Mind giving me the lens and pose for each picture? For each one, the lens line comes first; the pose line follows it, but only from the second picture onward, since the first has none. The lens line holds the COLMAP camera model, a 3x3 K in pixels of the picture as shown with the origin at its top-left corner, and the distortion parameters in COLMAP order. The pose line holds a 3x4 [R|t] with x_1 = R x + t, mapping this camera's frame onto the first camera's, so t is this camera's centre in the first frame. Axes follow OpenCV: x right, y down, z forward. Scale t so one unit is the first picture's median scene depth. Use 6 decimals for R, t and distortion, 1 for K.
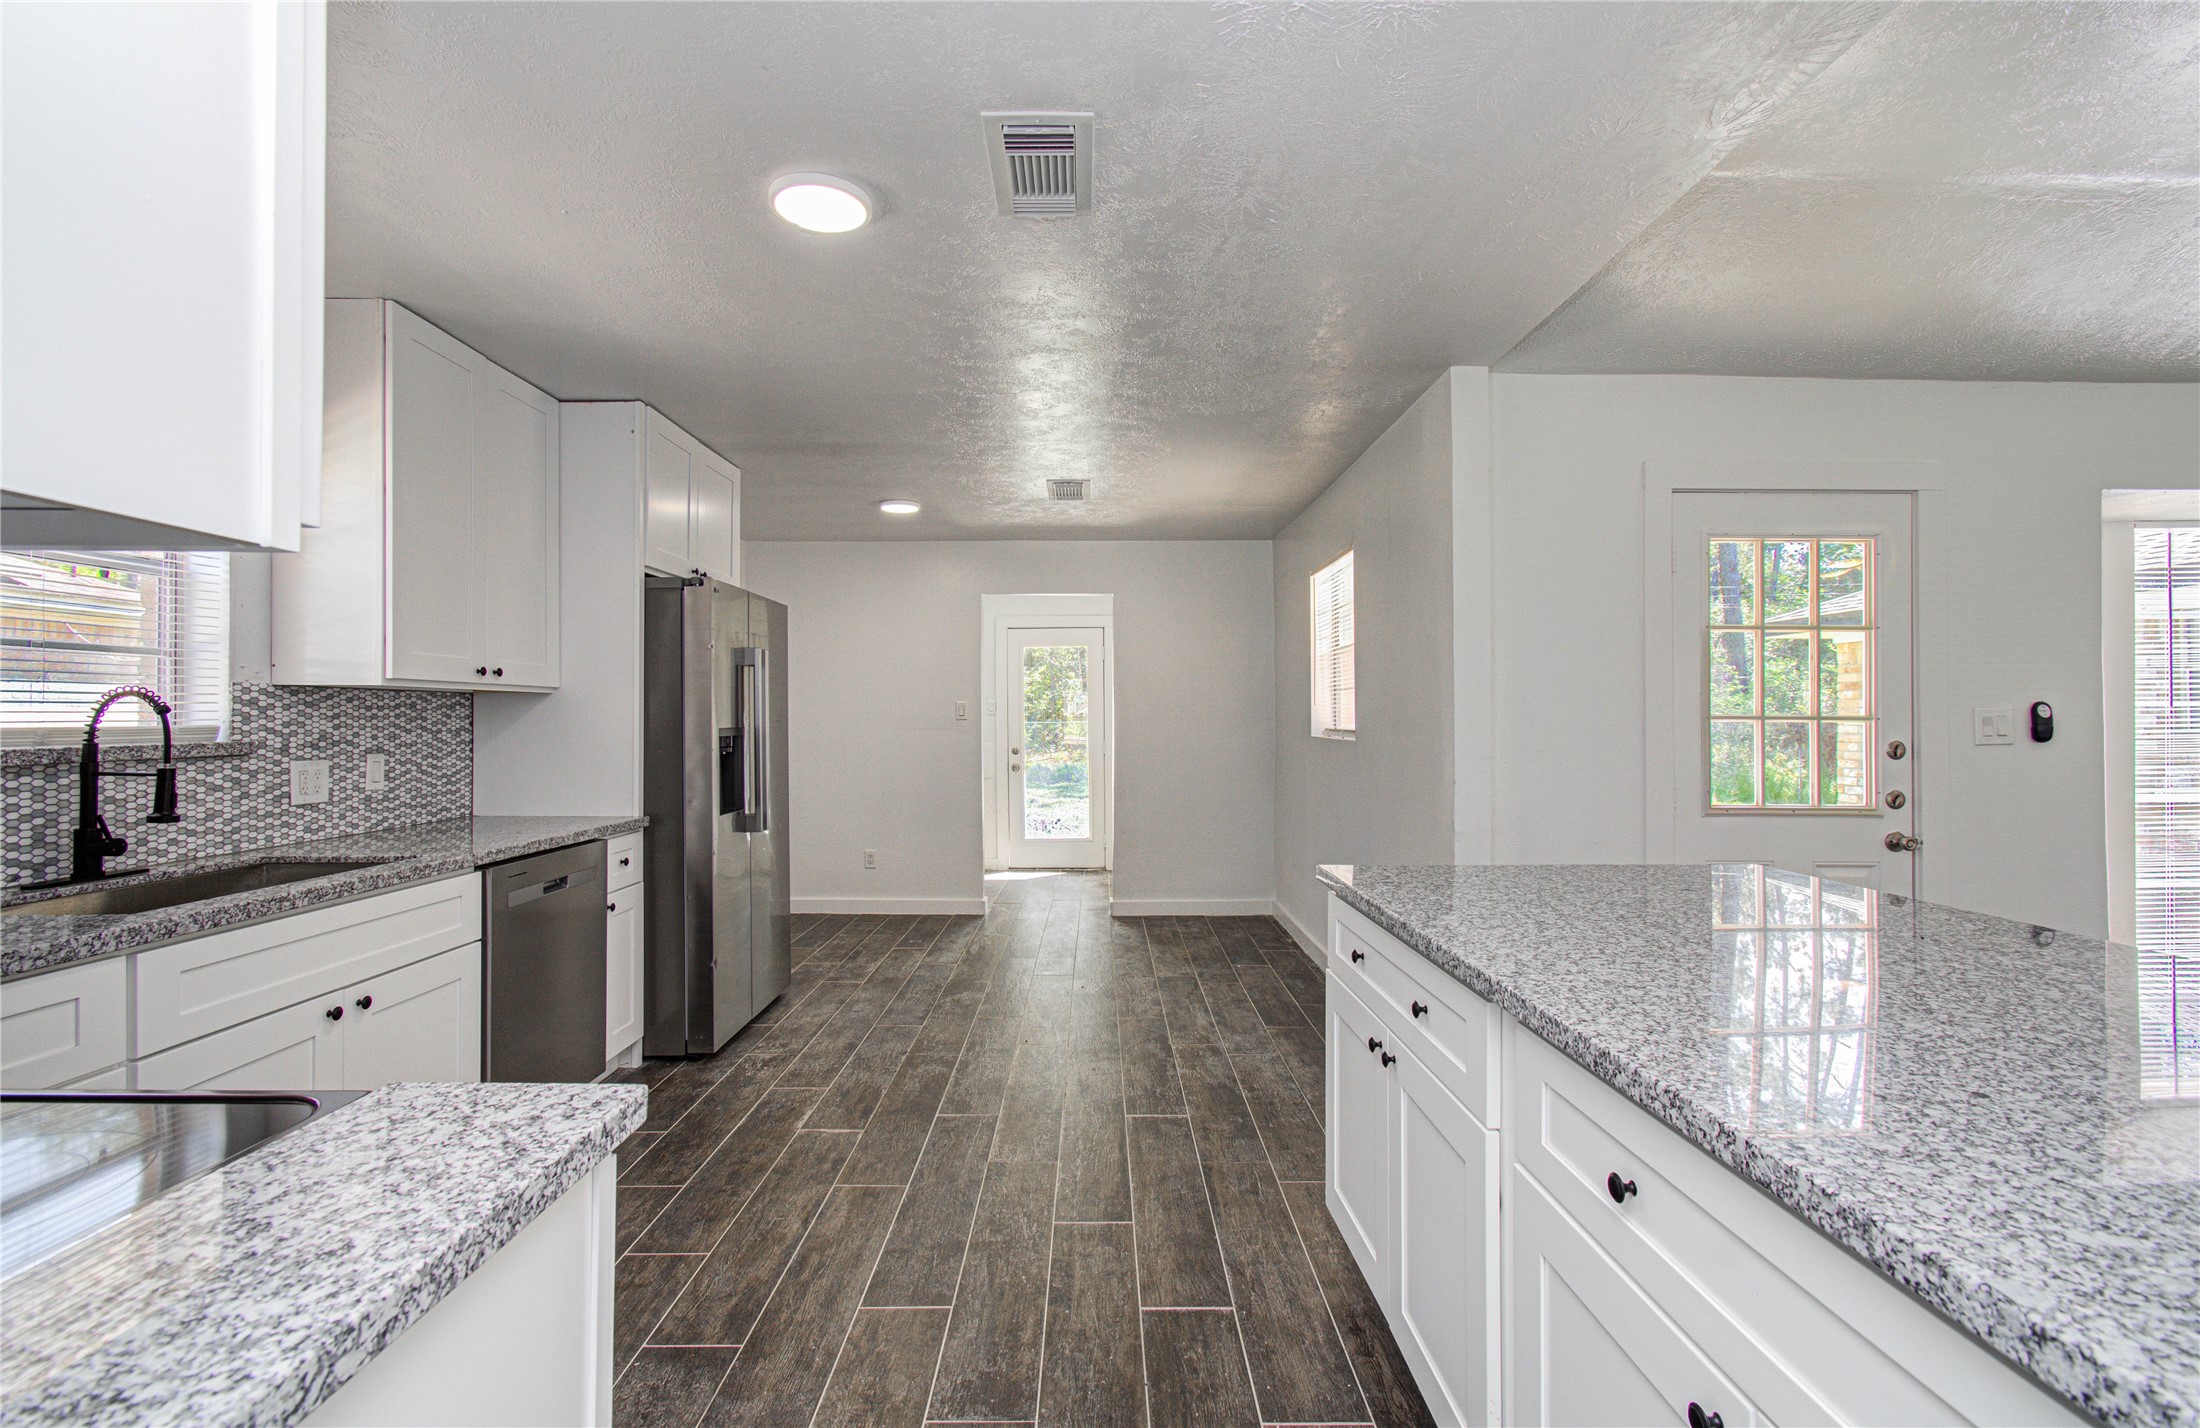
lens RADIAL K [[954.5, 0, 1077.1], [0, 954.5, 716.6], [0, 0, 1]] dist [-0.003489, -0.000762]
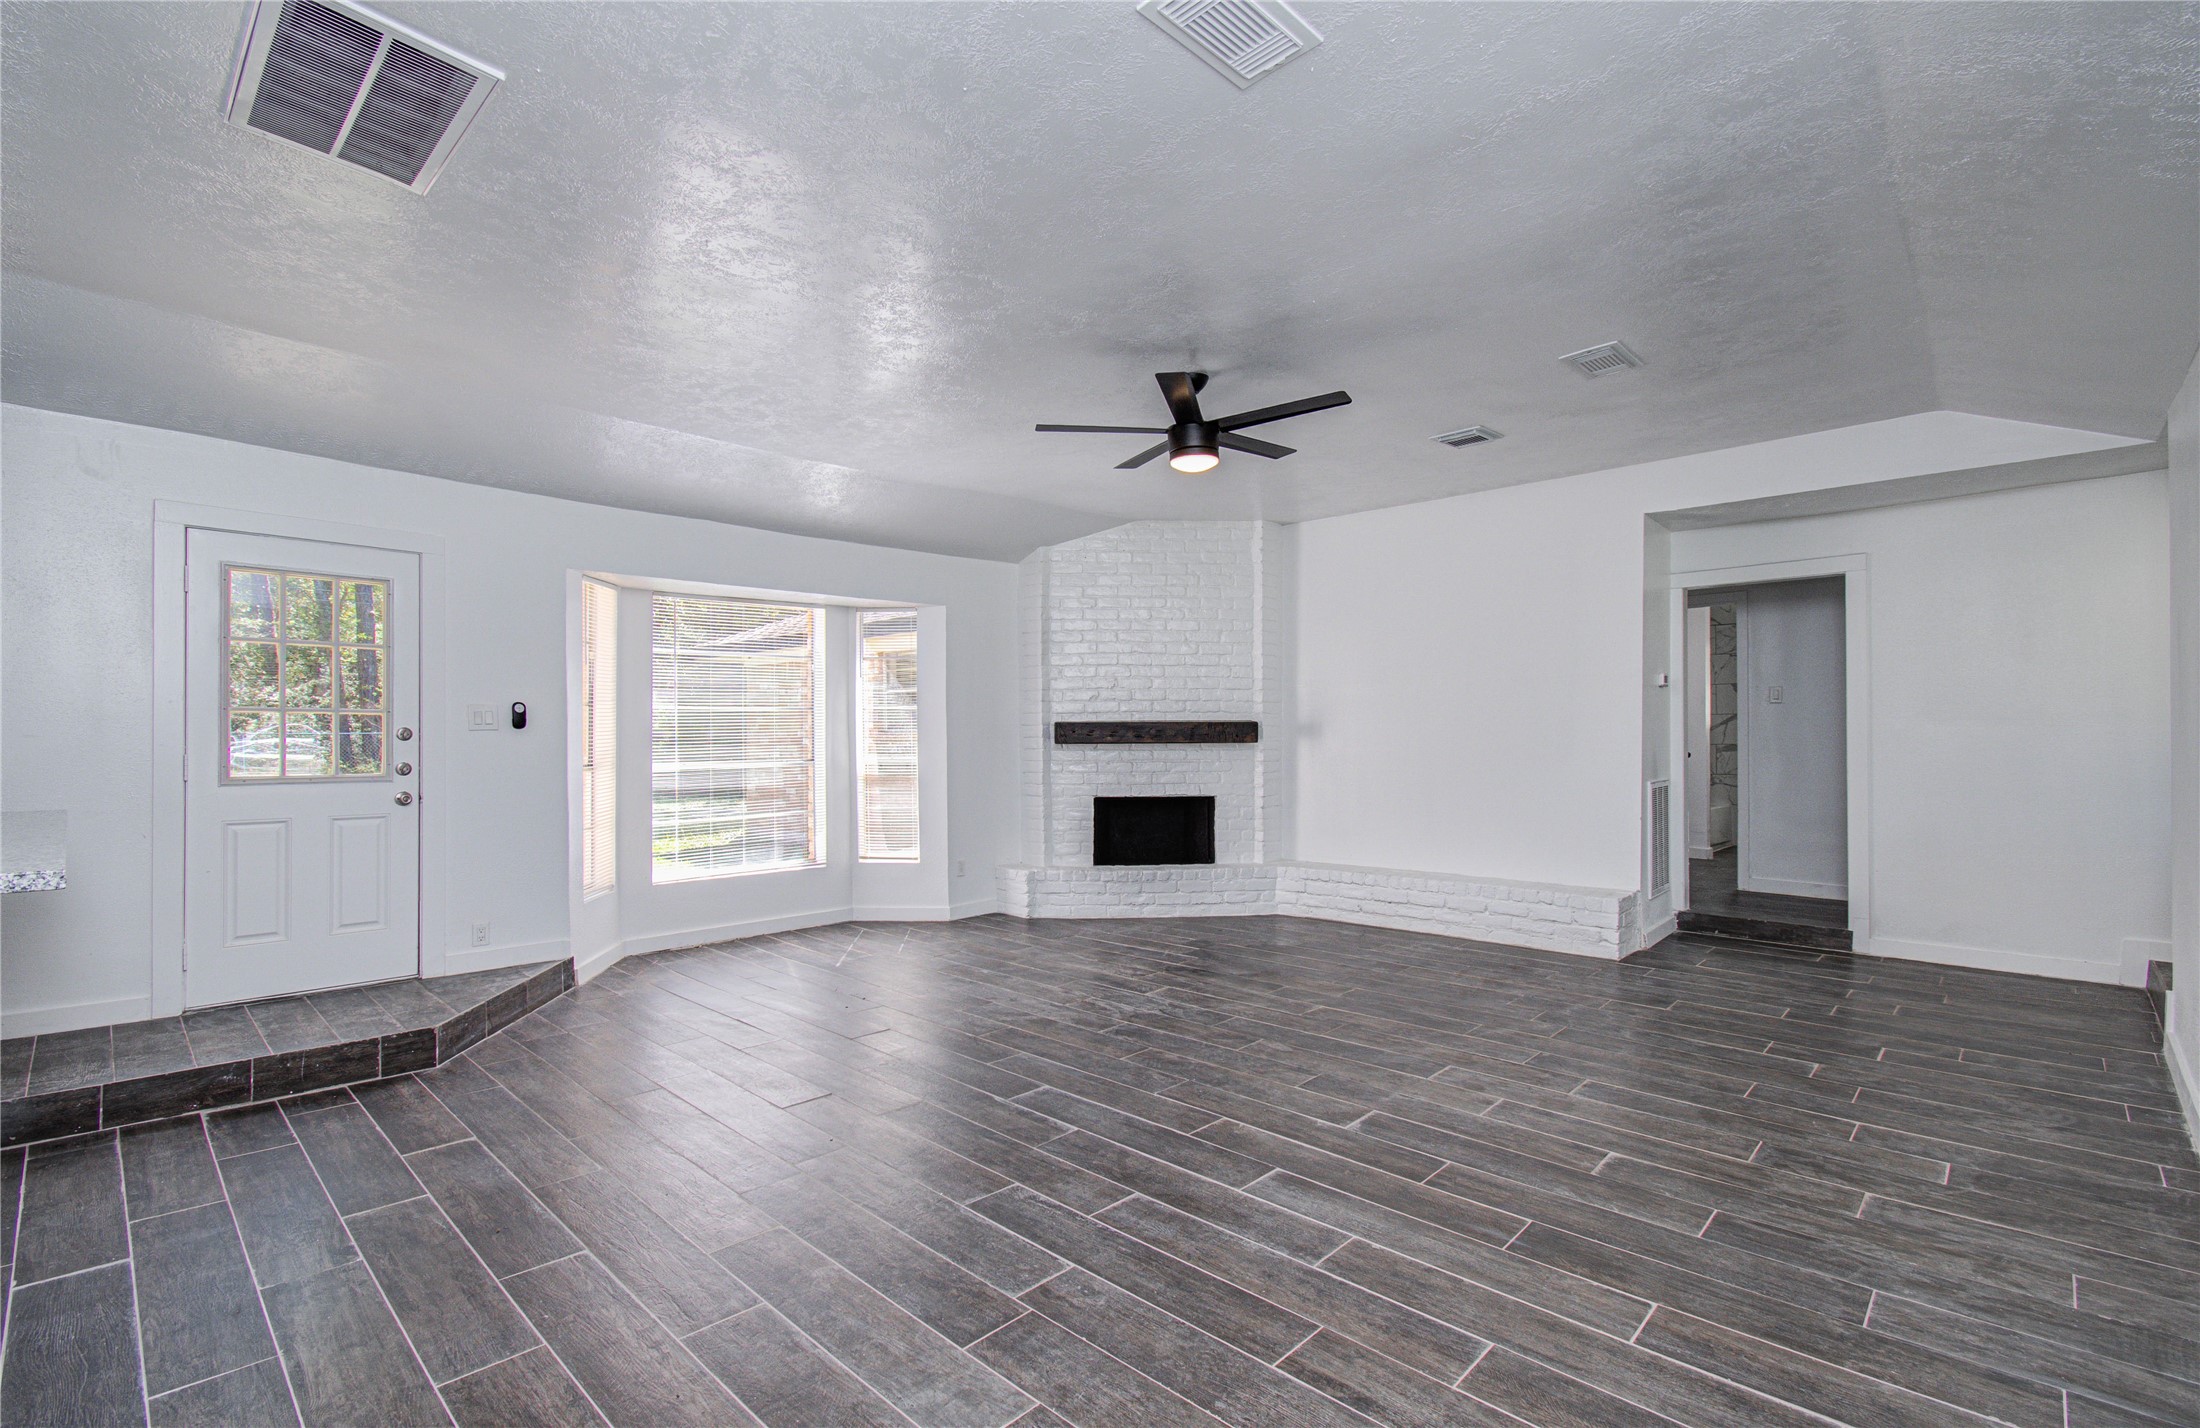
lens RADIAL K [[968.1, 0, 1100.0], [0, 968.1, 714.0], [0, 0, 1]] dist [-0.000203, -0.004481]
pose [[0.687373, 0.013090, 0.726187, 0.794507], [0.003034, 0.999777, -0.020893, 0.059366], [-0.726298, 0.016565, 0.687180, -1.085053]]
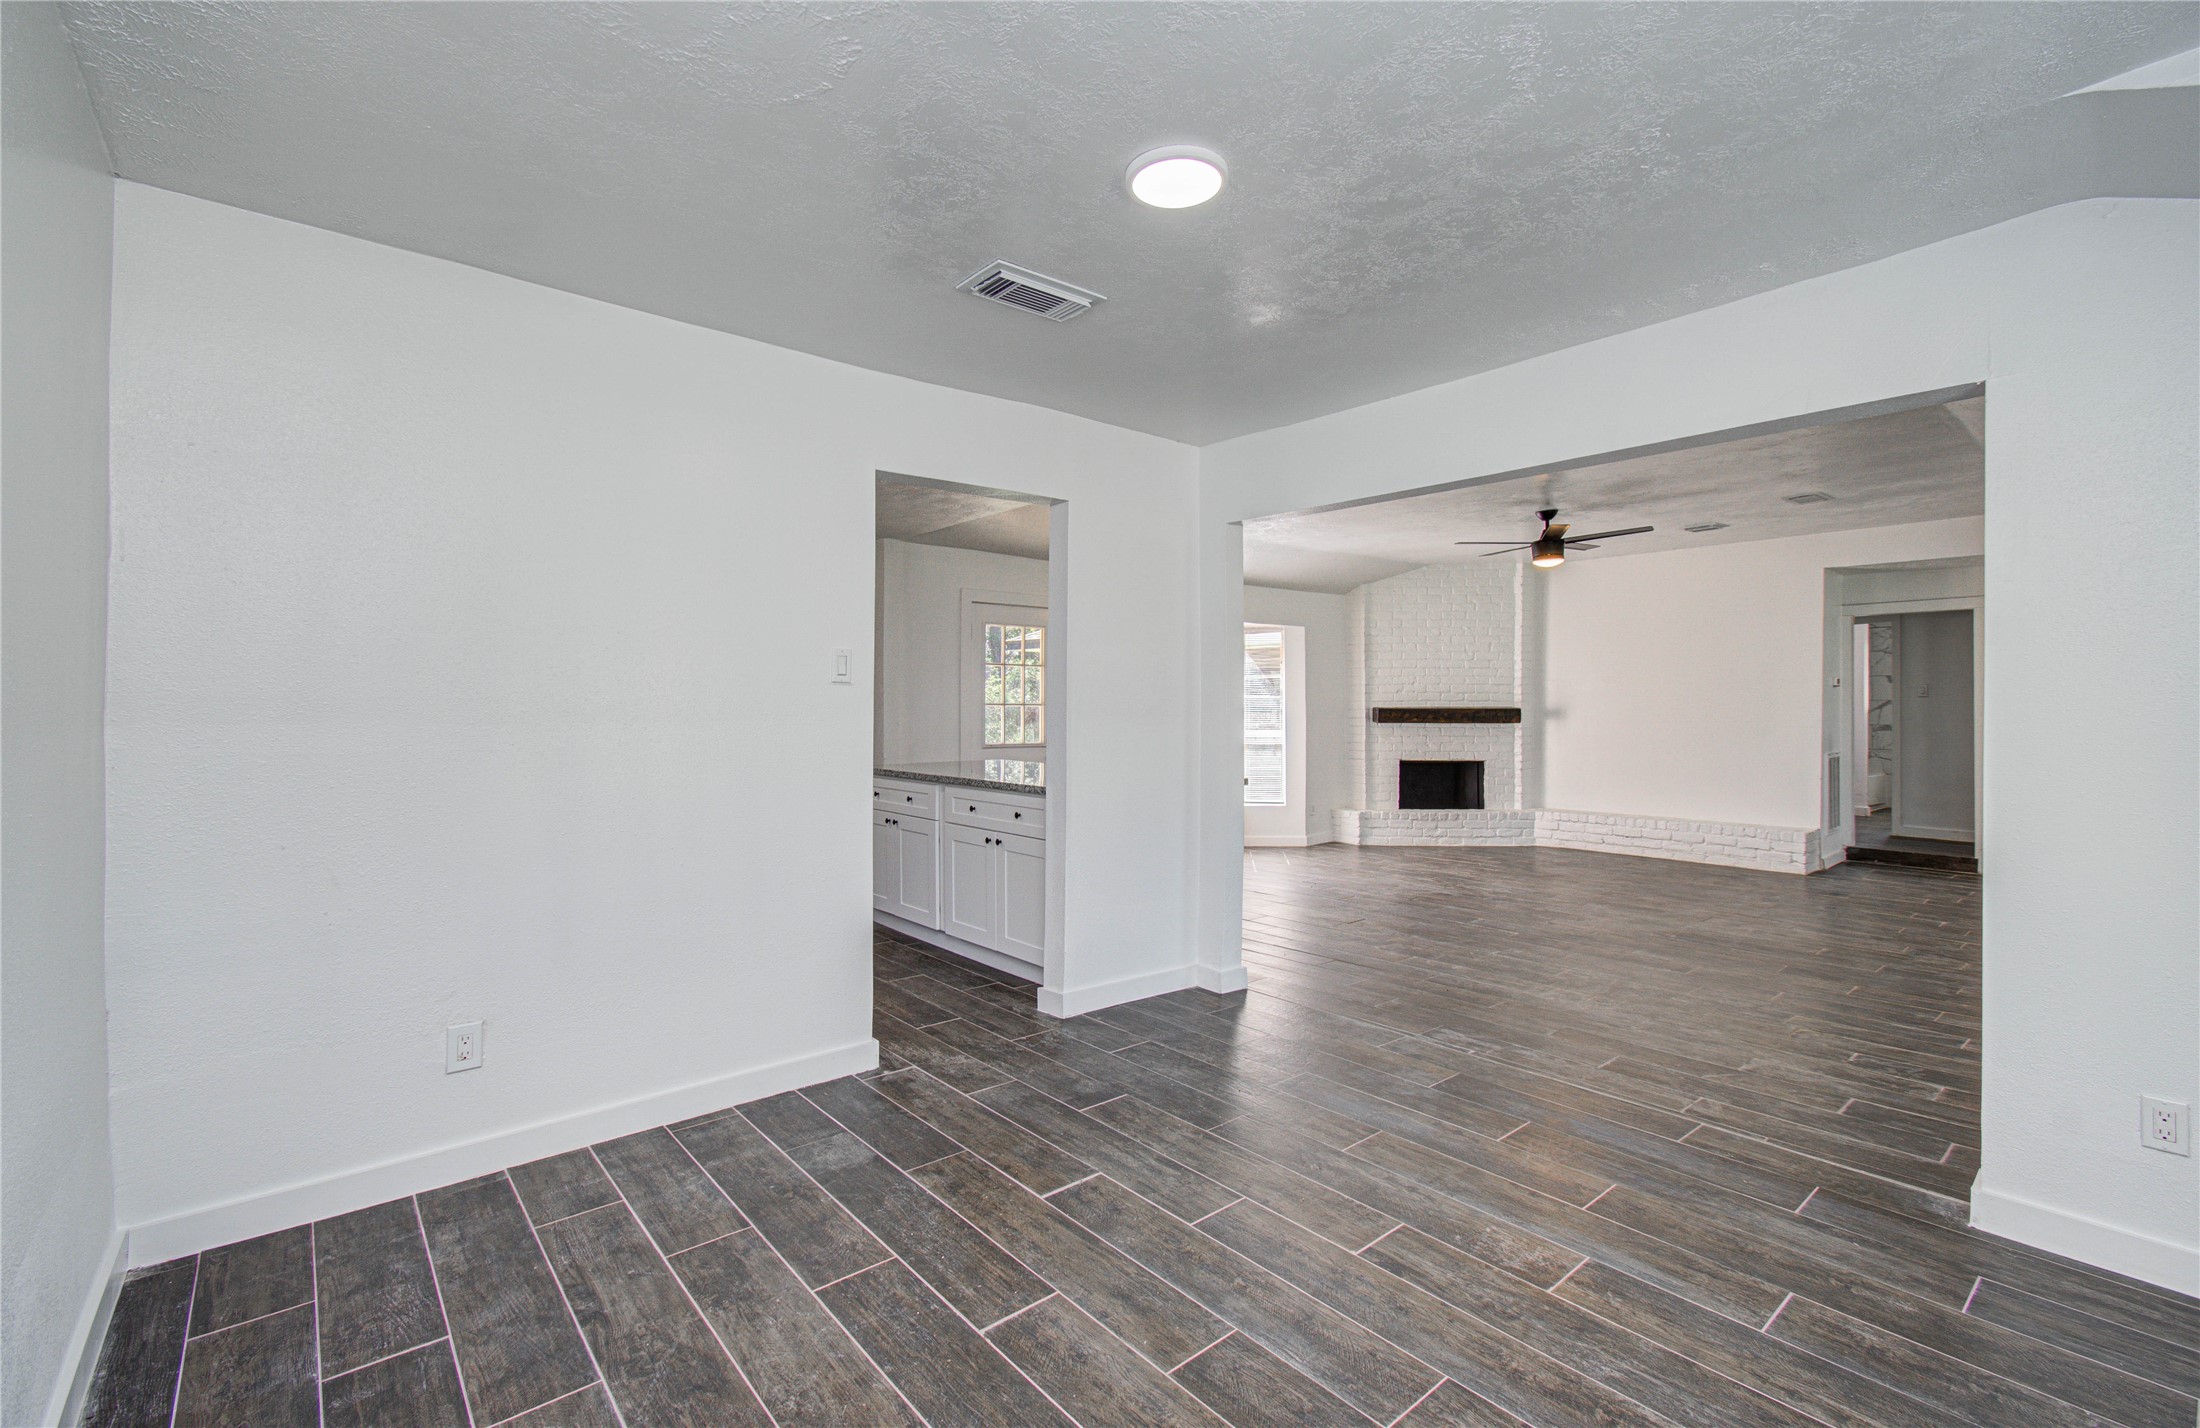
lens RADIAL K [[969.0, 0, 1080.9], [0, 969.0, 684.5], [0, 0, 1]] dist [-0.003046, -0.000810]
pose [[0.764772, 0.010586, 0.644214, -0.996185], [-0.000717, 0.999878, -0.015579, -0.019654], [-0.644301, 0.011453, 0.764687, -1.384186]]
